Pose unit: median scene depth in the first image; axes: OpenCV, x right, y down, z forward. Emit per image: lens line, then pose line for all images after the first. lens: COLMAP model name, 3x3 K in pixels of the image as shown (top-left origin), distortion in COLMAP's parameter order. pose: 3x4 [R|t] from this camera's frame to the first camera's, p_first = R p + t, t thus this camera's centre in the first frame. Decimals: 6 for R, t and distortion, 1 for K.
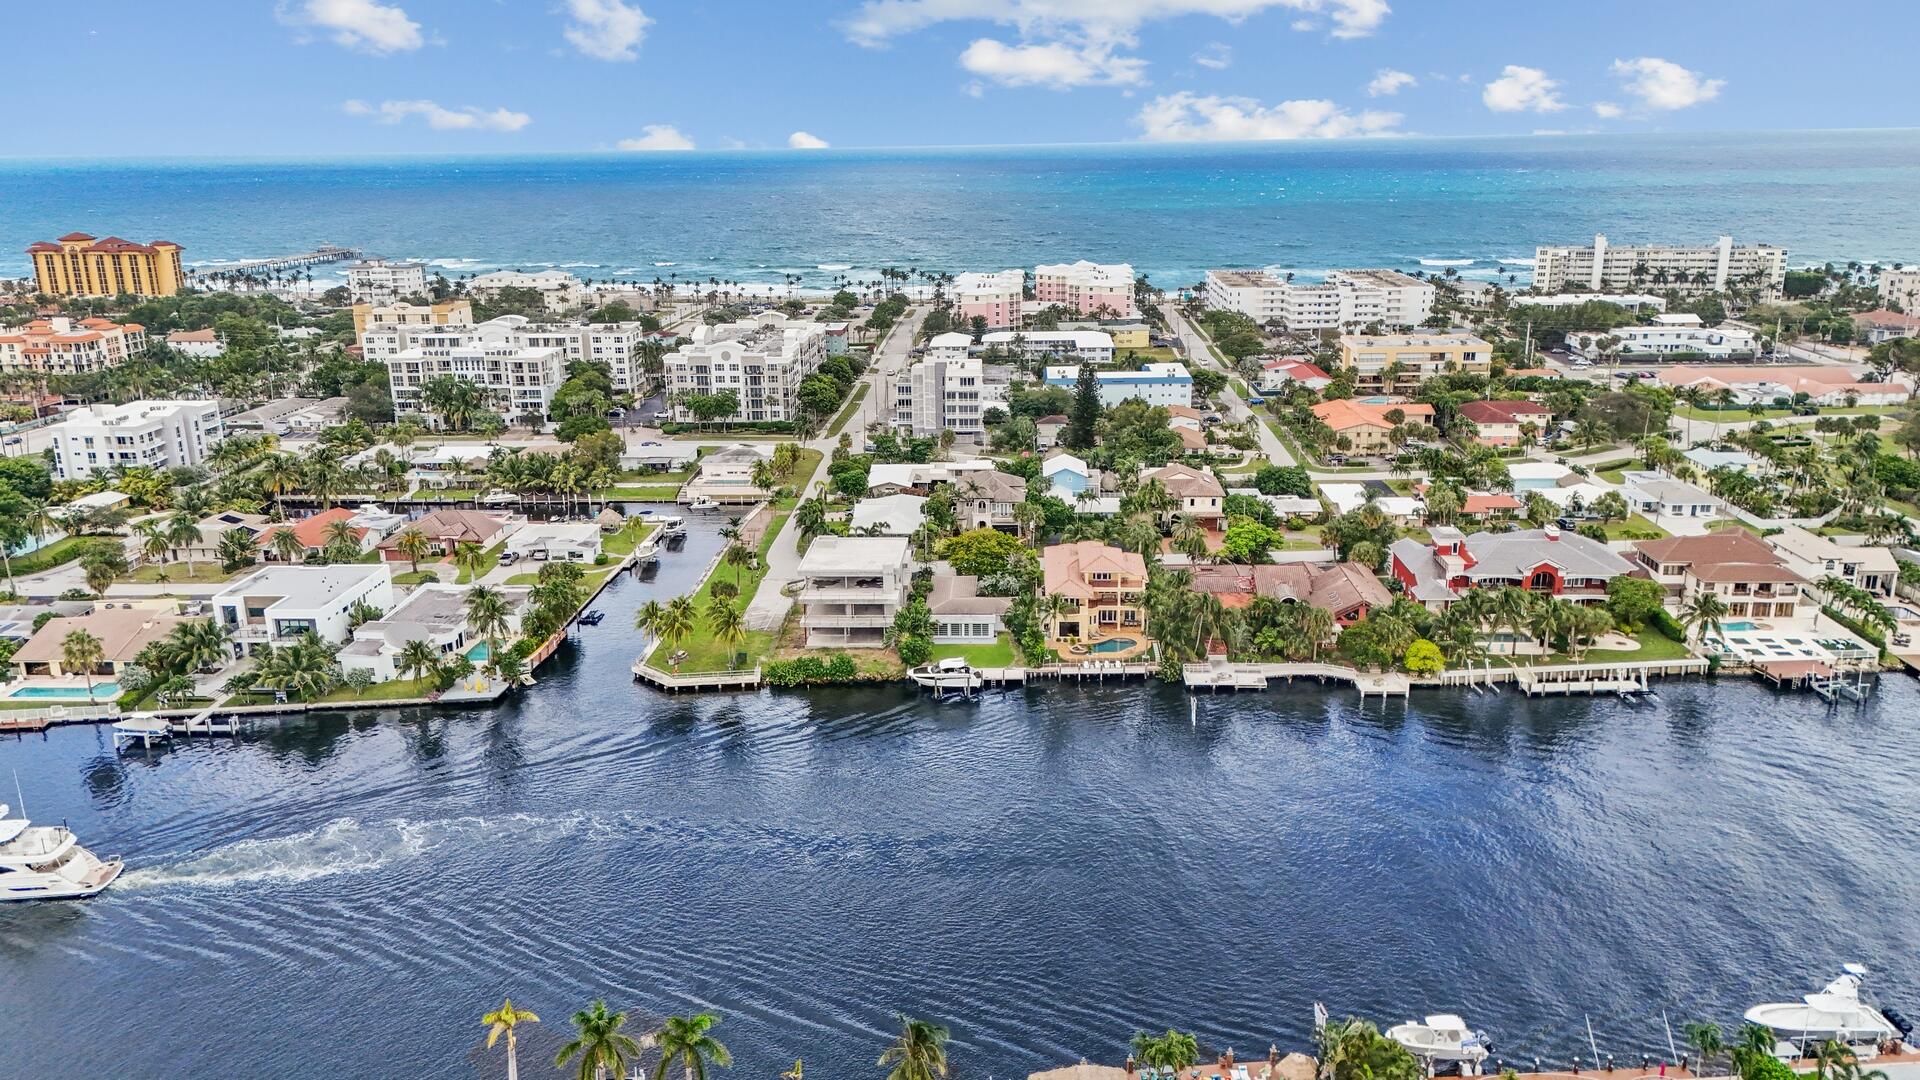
lens RADIAL K [[1408.9, 0, 960.0], [0, 1408.9, 540.0], [0, 0, 1]] dist [0.090417, -0.086473]
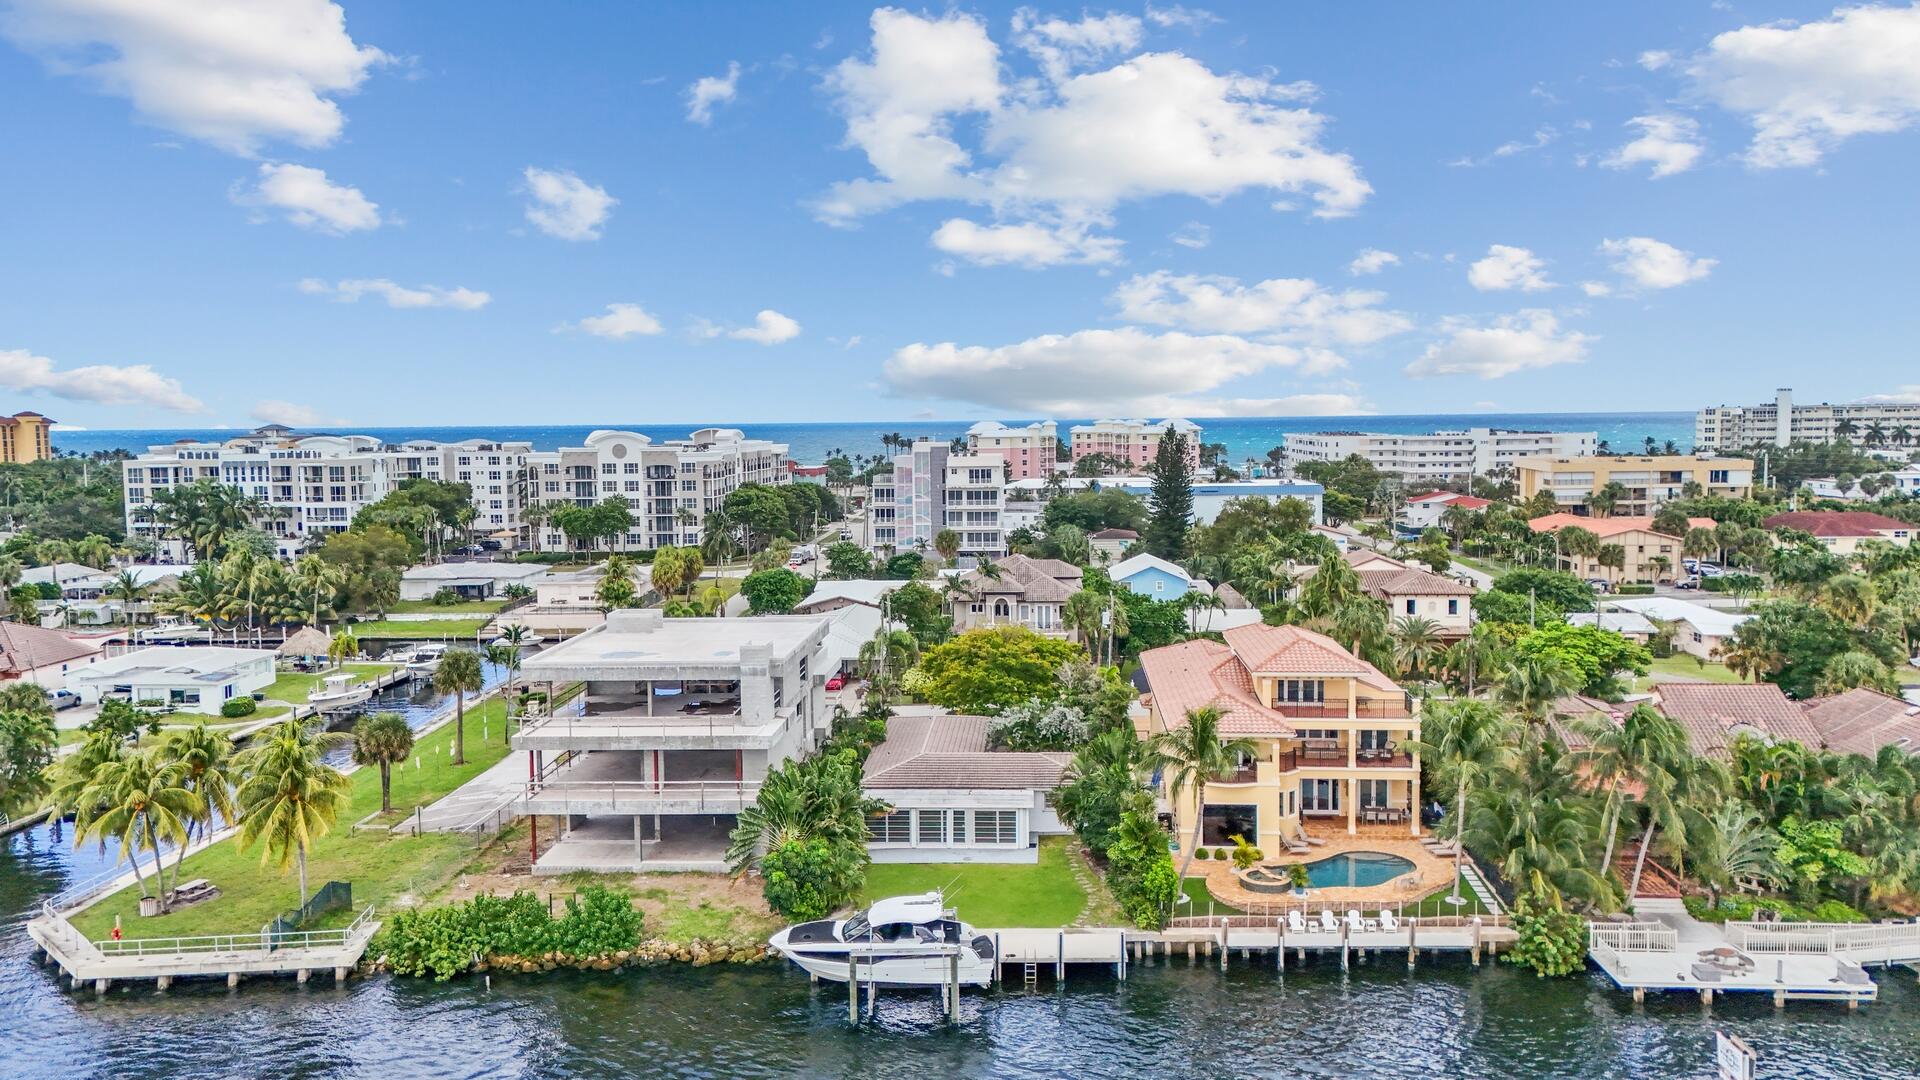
lens RADIAL K [[1408.9, 0, 960.0], [0, 1408.9, 540.0], [0, 0, 1]] dist [0.090417, -0.086473]
pose [[0.999844, 0.003564, -0.017327, 0.008020], [-0.006742, 0.982337, -0.186998, 0.041613], [0.016354, 0.187085, 0.982208, 0.424813]]
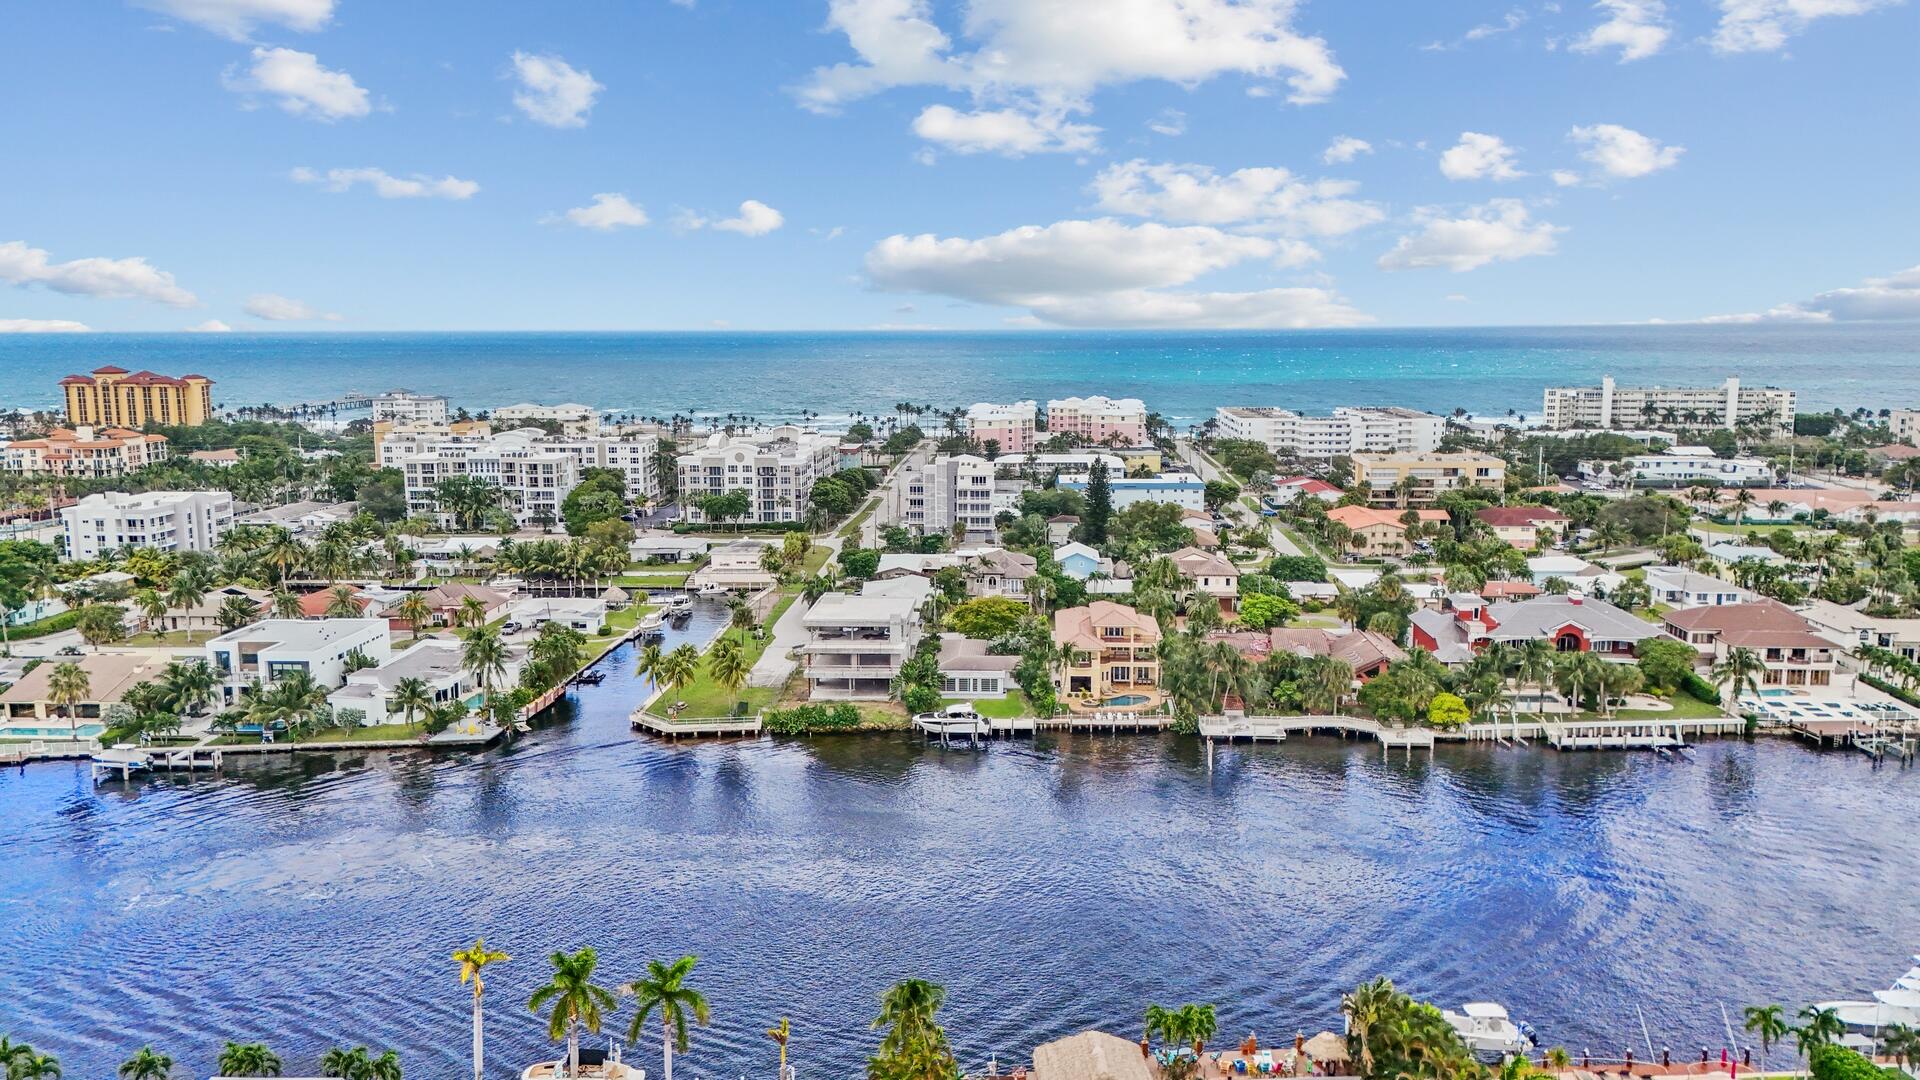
lens RADIAL K [[1408.9, 0, 960.0], [0, 1408.9, 540.0], [0, 0, 1]] dist [0.090417, -0.086473]
pose [[0.999895, 0.010759, -0.009723, 0.001871], [-0.011872, 0.992357, -0.122829, 0.059283], [0.008327, 0.122931, 0.992380, 0.015573]]
